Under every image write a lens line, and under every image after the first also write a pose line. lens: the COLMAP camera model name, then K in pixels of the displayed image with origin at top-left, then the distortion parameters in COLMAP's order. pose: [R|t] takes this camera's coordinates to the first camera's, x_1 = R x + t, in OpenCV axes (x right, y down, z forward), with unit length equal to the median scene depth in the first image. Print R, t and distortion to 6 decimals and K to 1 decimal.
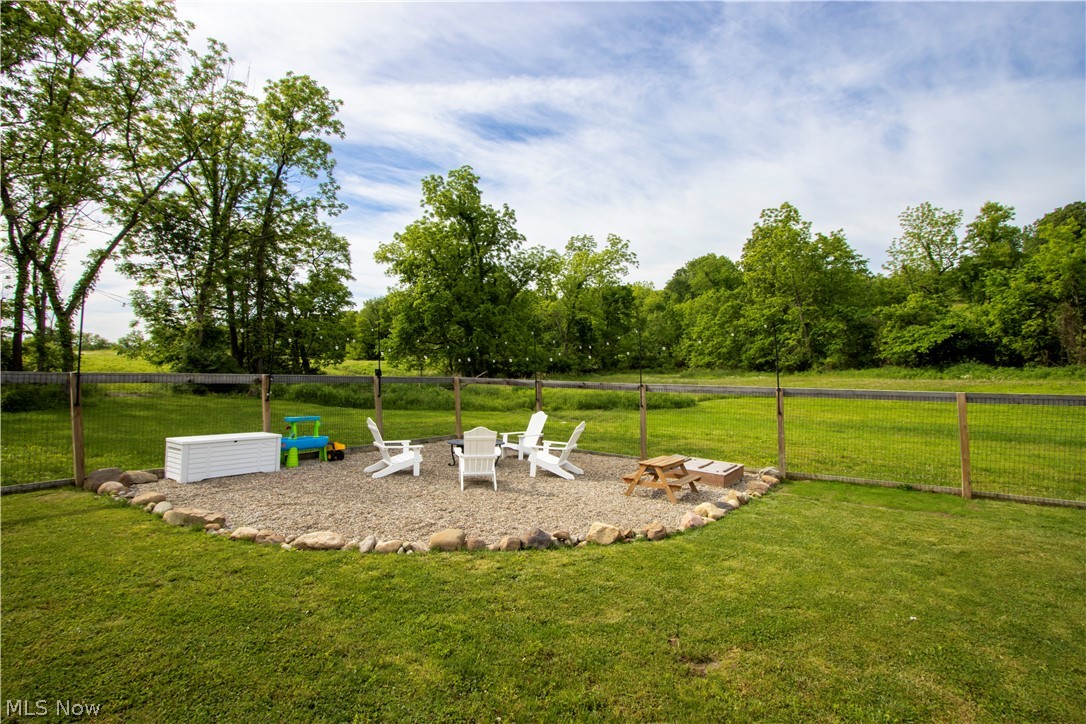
lens RADIAL K [[509.5, 0, 546.0], [0, 509.5, 352.0], [0, 0, 1]] dist [-0.005240, -0.001140]
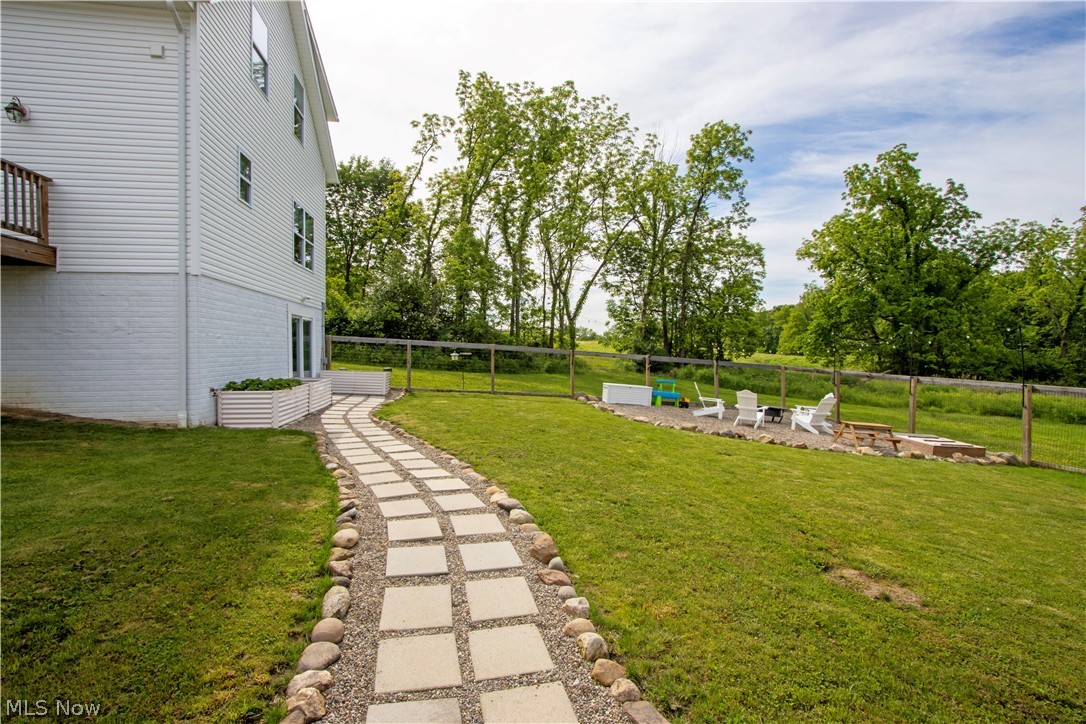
lens RADIAL K [[495.5, 0, 539.7], [0, 495.5, 355.4], [0, 0, 1]] dist [-0.000250, 0.000028]
pose [[0.676772, 0.038994, -0.735160, 0.106499], [-0.025249, 0.999238, 0.029757, 0.000012], [0.735760, -0.001577, 0.677241, -0.107741]]
